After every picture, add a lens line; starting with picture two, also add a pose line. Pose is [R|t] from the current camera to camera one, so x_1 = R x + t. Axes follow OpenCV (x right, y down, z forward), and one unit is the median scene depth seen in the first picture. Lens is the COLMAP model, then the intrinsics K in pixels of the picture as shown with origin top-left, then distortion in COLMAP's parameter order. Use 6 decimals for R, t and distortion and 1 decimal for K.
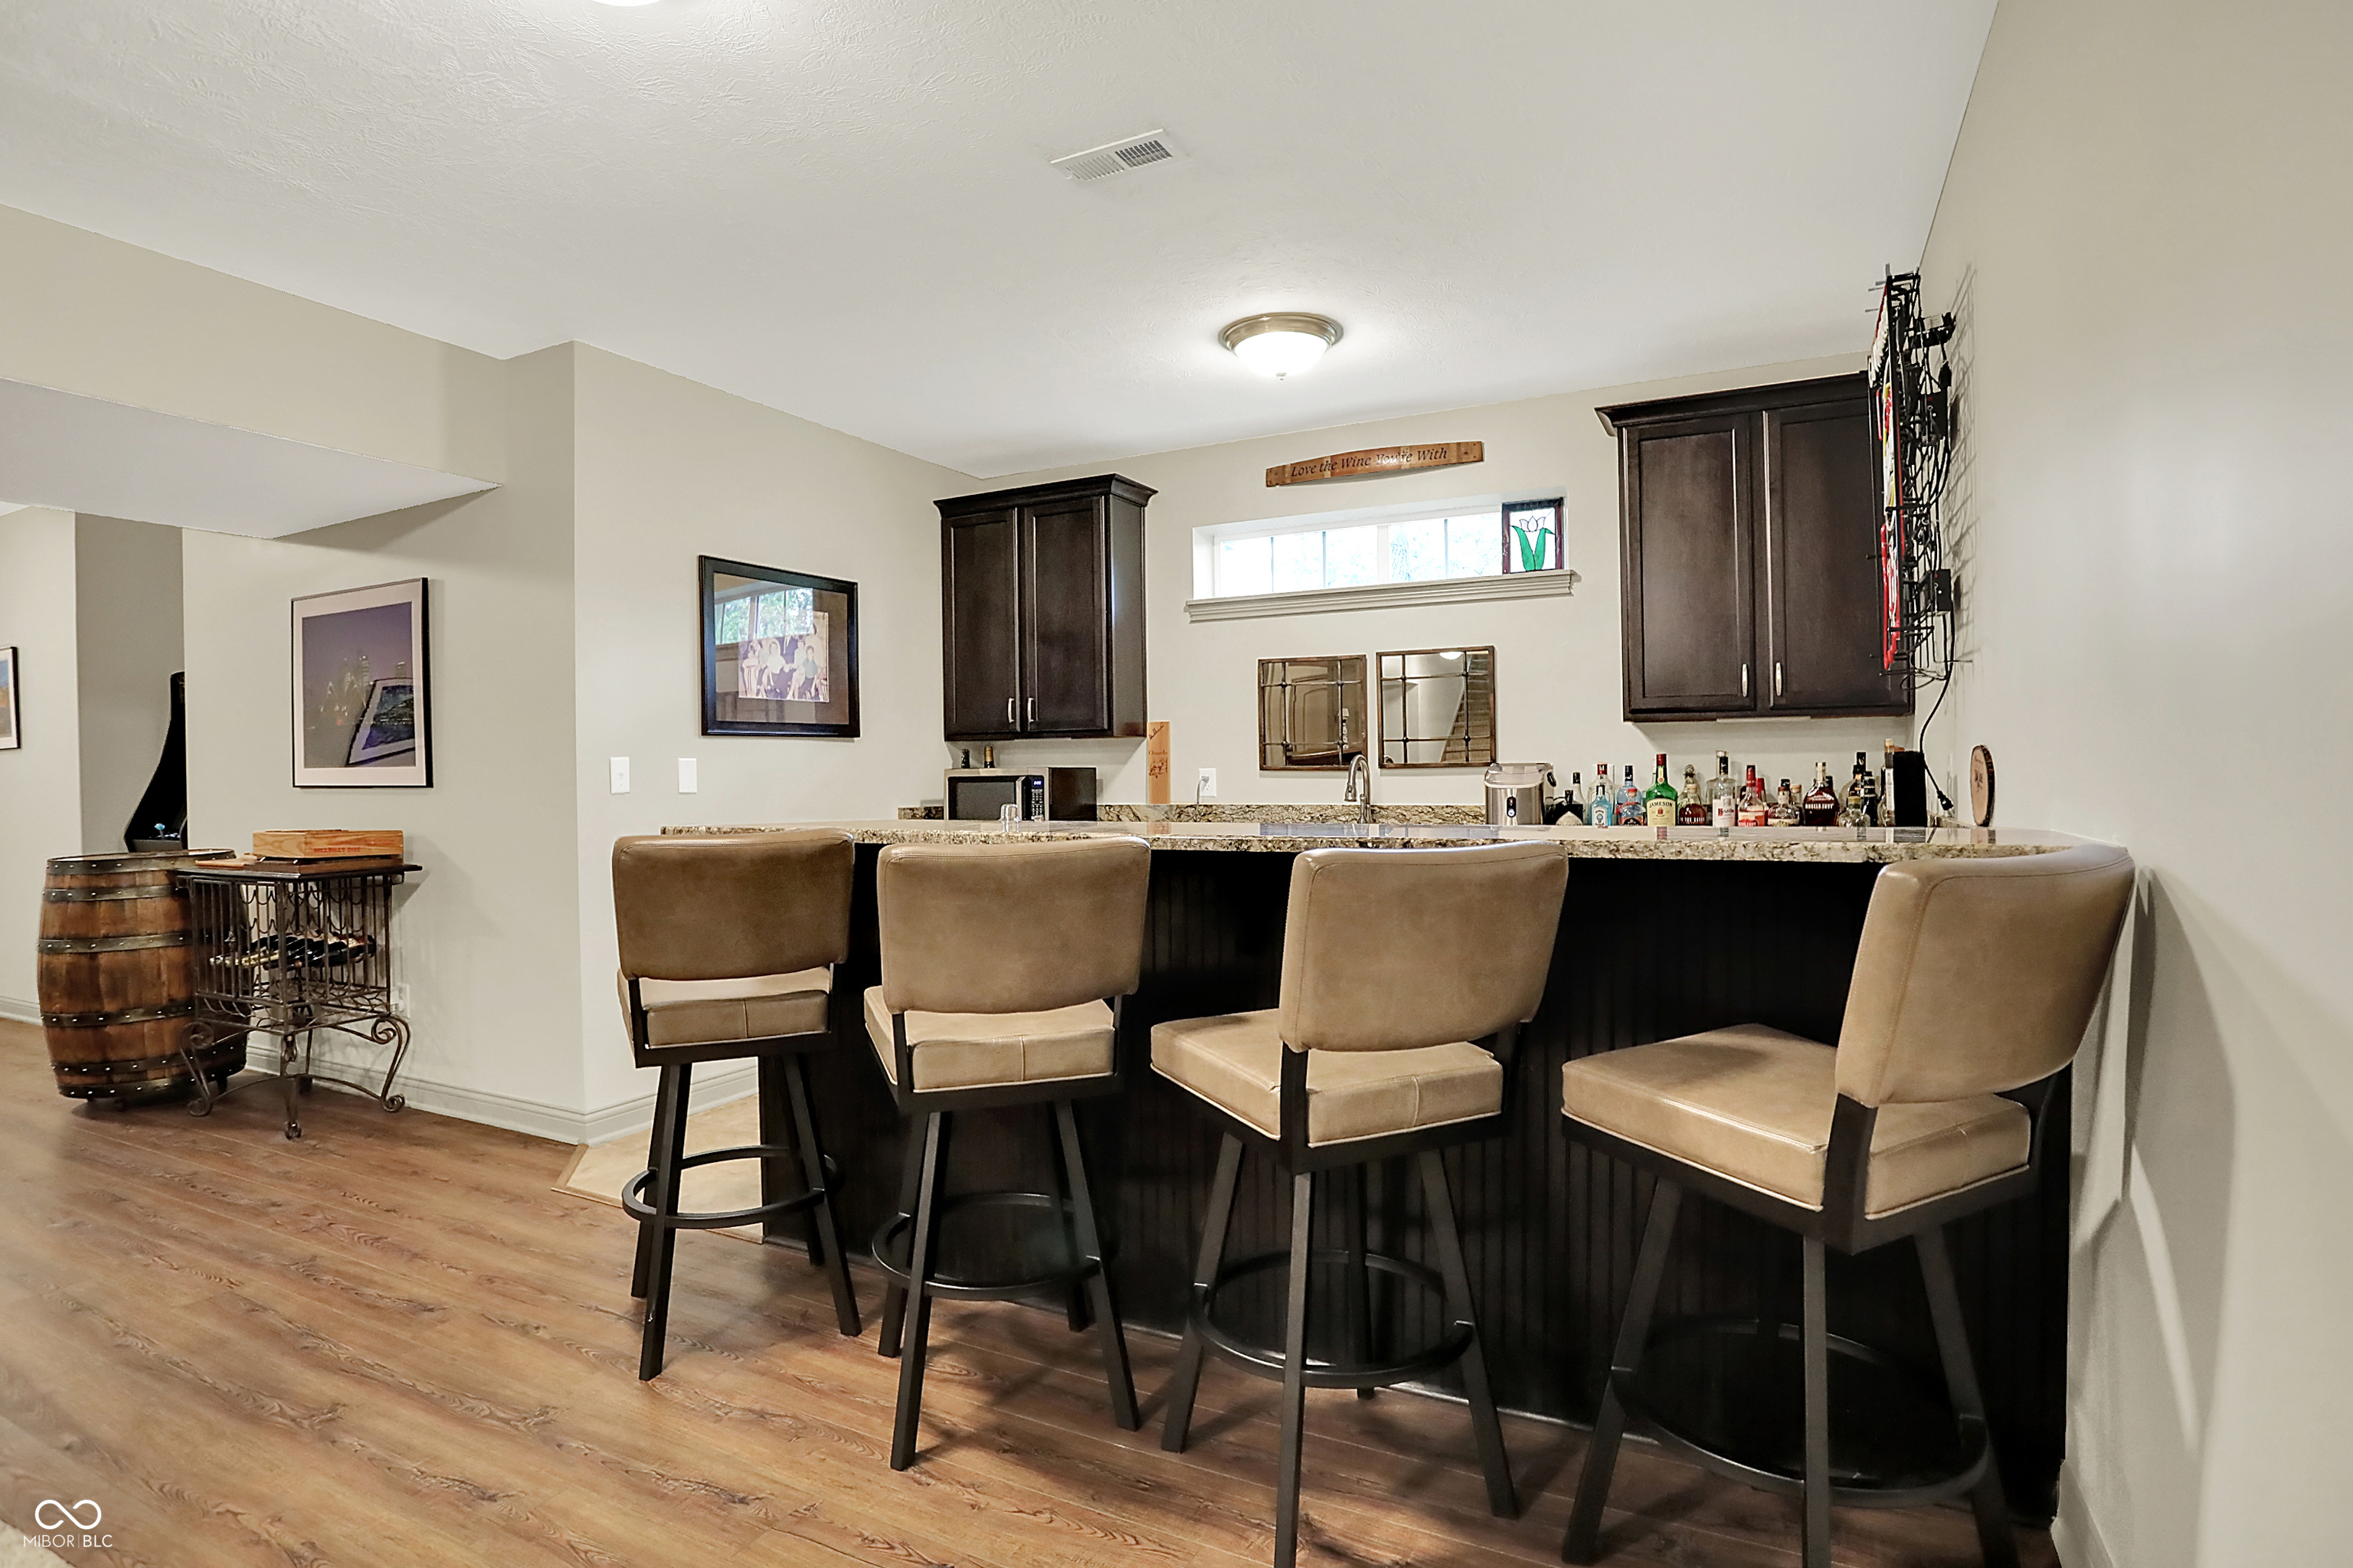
lens RADIAL K [[1215.7, 0, 1176.5], [0, 1215.7, 784.0], [0, 0, 1]] dist [-0.054324, 0.017774]
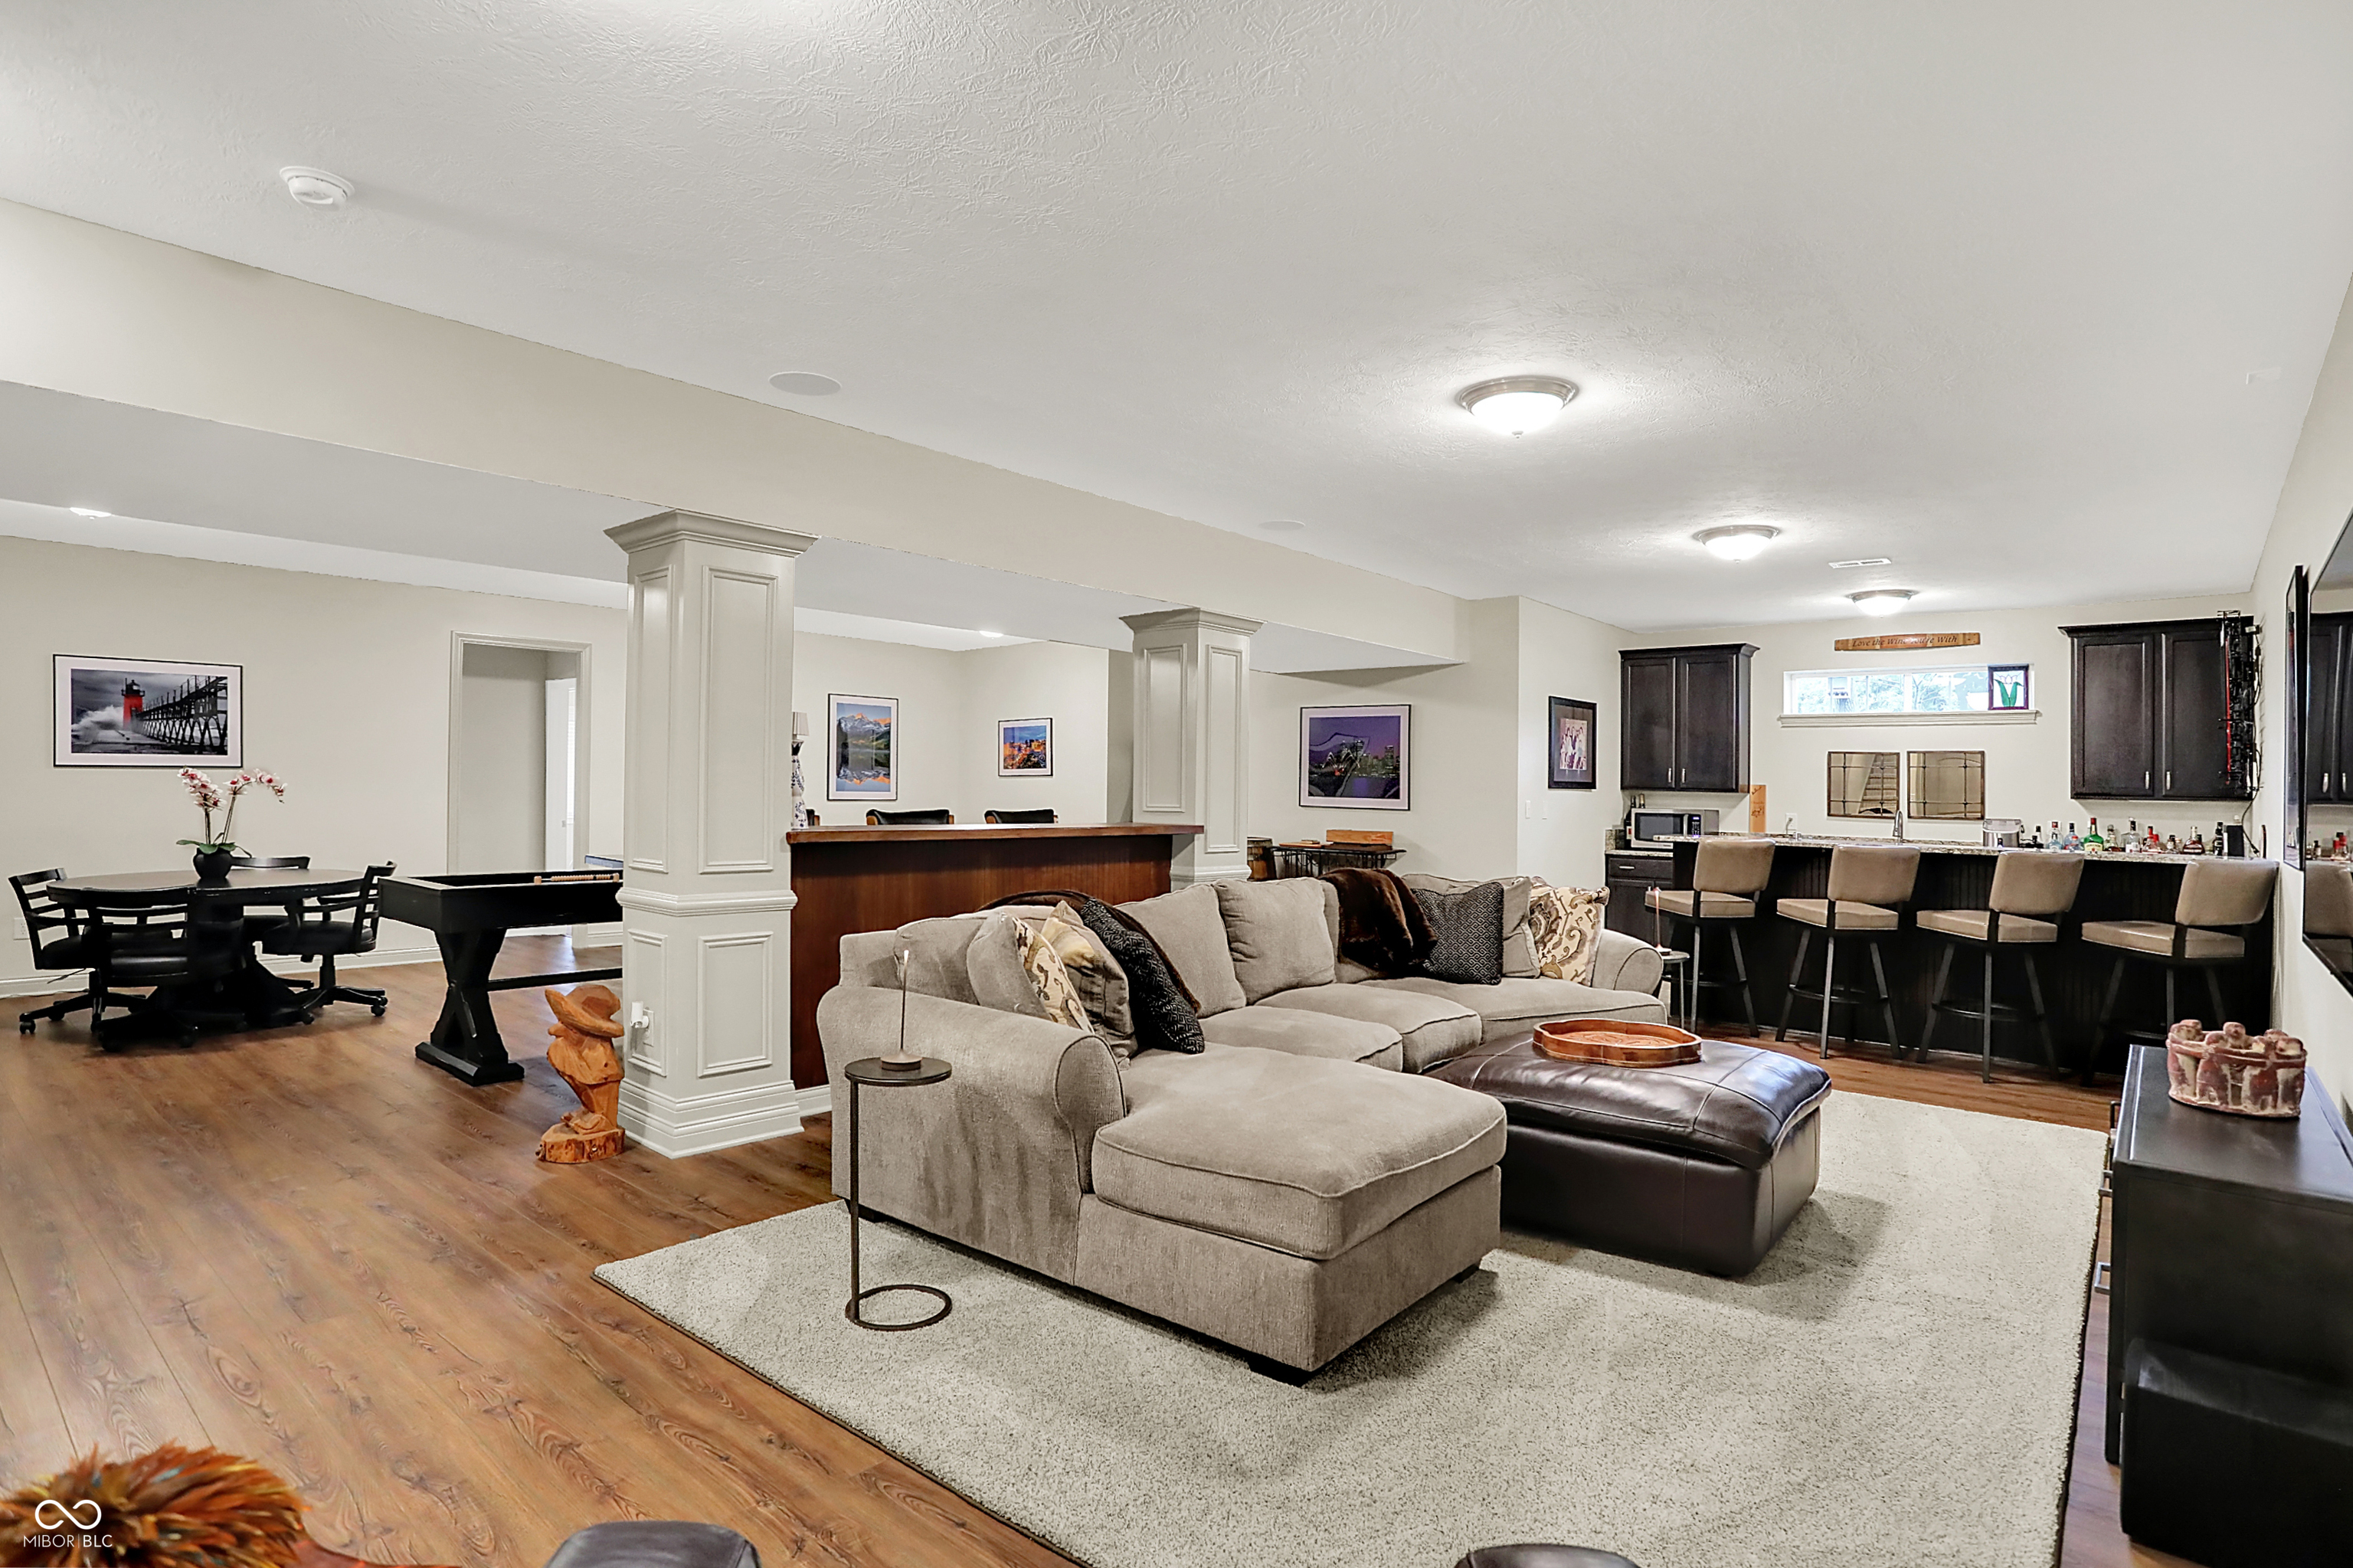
lens RADIAL K [[1215.7, 0, 1176.5], [0, 1215.7, 784.0], [0, 0, 1]] dist [-0.054324, 0.017774]
pose [[0.970979, 0.034880, -0.236608, -0.463026], [-0.037925, 0.999246, -0.008326, -0.007514], [0.236139, 0.017058, 0.971569, -0.947043]]
